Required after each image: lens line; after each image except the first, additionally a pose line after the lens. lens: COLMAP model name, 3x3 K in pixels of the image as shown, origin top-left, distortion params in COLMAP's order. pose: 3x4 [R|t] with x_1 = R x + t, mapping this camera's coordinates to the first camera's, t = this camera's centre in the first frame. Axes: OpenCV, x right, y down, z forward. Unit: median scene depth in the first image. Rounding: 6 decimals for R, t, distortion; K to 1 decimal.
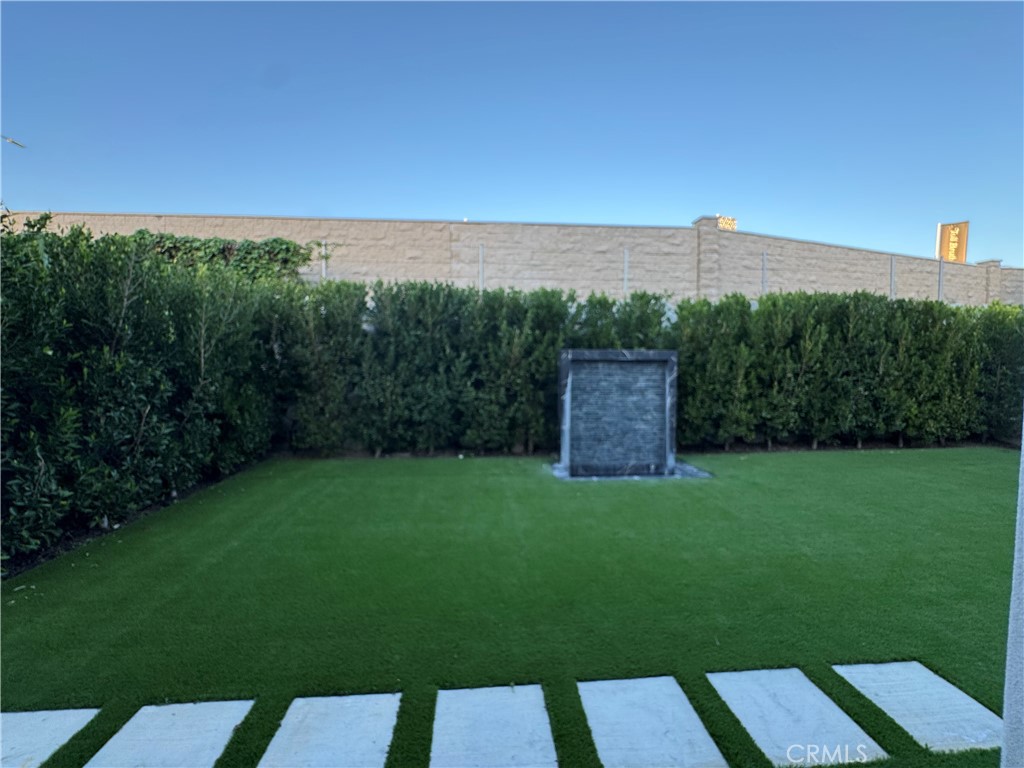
lens RADIAL K [[408.8, 0, 504.8], [0, 408.8, 386.3], [0, 0, 1]] dist [-0.002921, -0.000268]
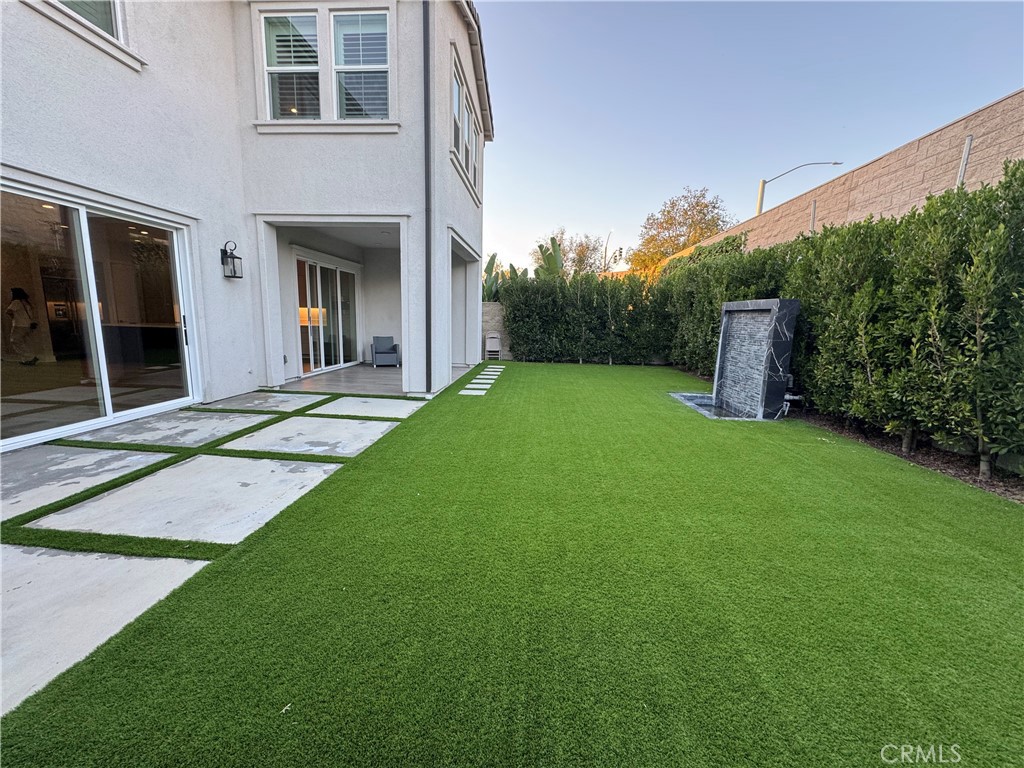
lens RADIAL K [[408.8, 0, 512.7], [0, 408.8, 384.2], [0, 0, 1]] dist [-0.002921, -0.000268]
pose [[-0.146101, 0.155418, -0.976985, 1.411428], [-0.079443, 0.982549, 0.168183, -0.004130], [0.986075, 0.102187, -0.131205, 0.536099]]
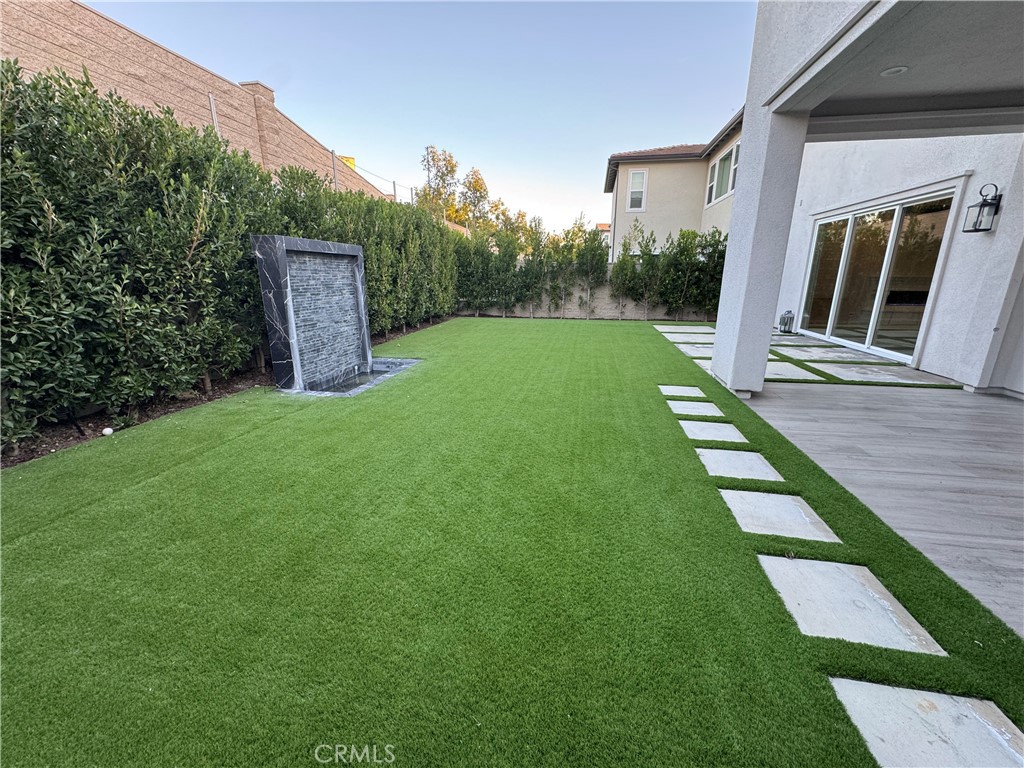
lens RADIAL K [[408.8, 0, 512.5], [0, 408.8, 383.7], [0, 0, 1]] dist [-0.002921, -0.000268]
pose [[0.260141, -0.251800, 0.932161, -0.471013], [0.048180, 0.967581, 0.247922, 0.007163], [-0.964368, -0.019583, 0.263839, 0.376785]]
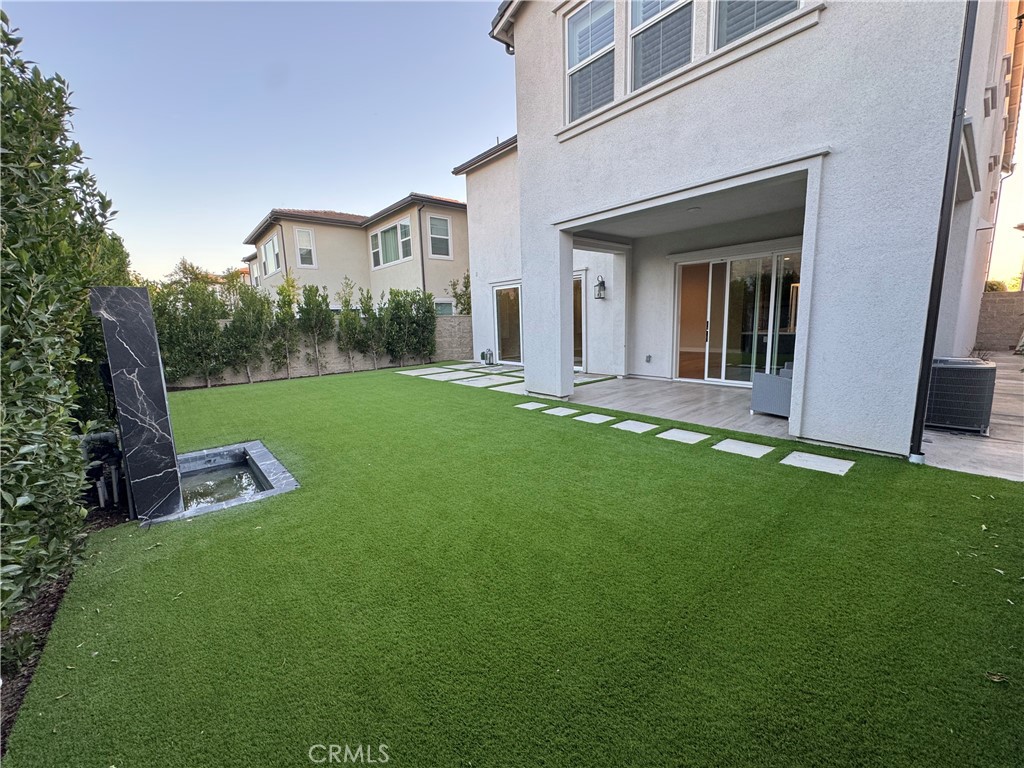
lens RADIAL K [[408.8, 0, 512.9], [0, 408.8, 382.7], [0, 0, 1]] dist [-0.002921, -0.000268]
pose [[-0.590724, -0.104043, 0.800138, -0.498859], [0.073760, 0.980536, 0.181956, -0.031369], [-0.803495, 0.166503, -0.571552, 0.901075]]
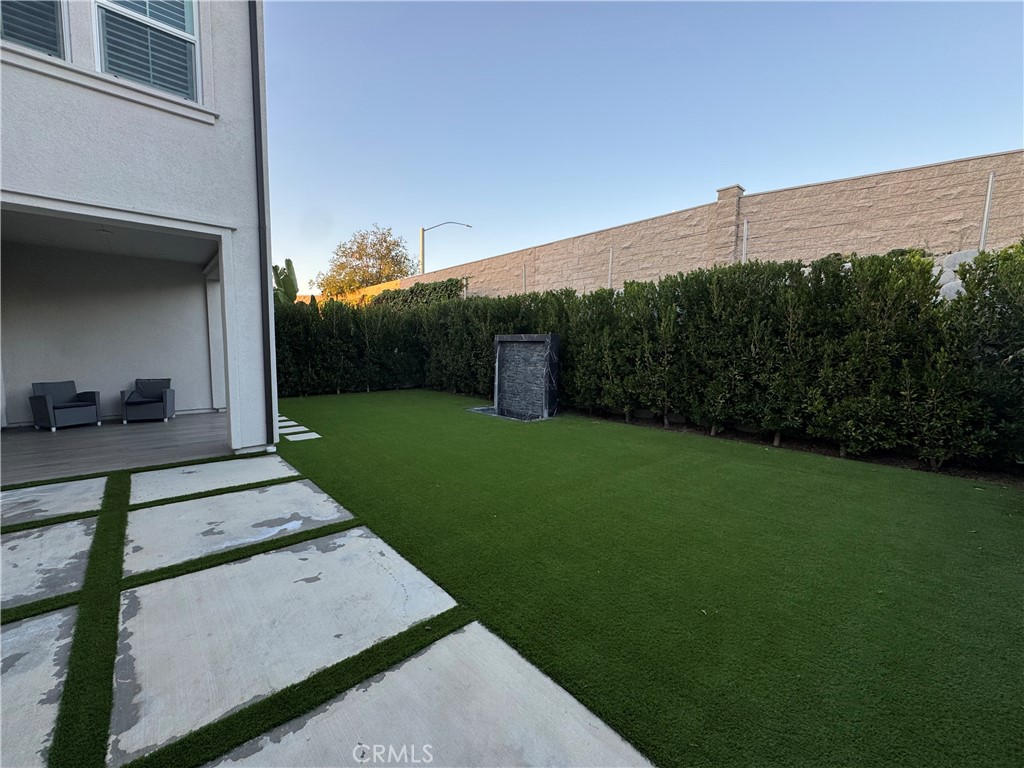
lens RADIAL K [[408.8, 0, 513.2], [0, 408.8, 384.1], [0, 0, 1]] dist [-0.002921, -0.000268]
pose [[0.613434, 0.077647, -0.785920, 1.401088], [-0.053425, 0.996955, 0.056797, 0.007976], [0.787937, 0.007147, 0.615714, 0.063530]]
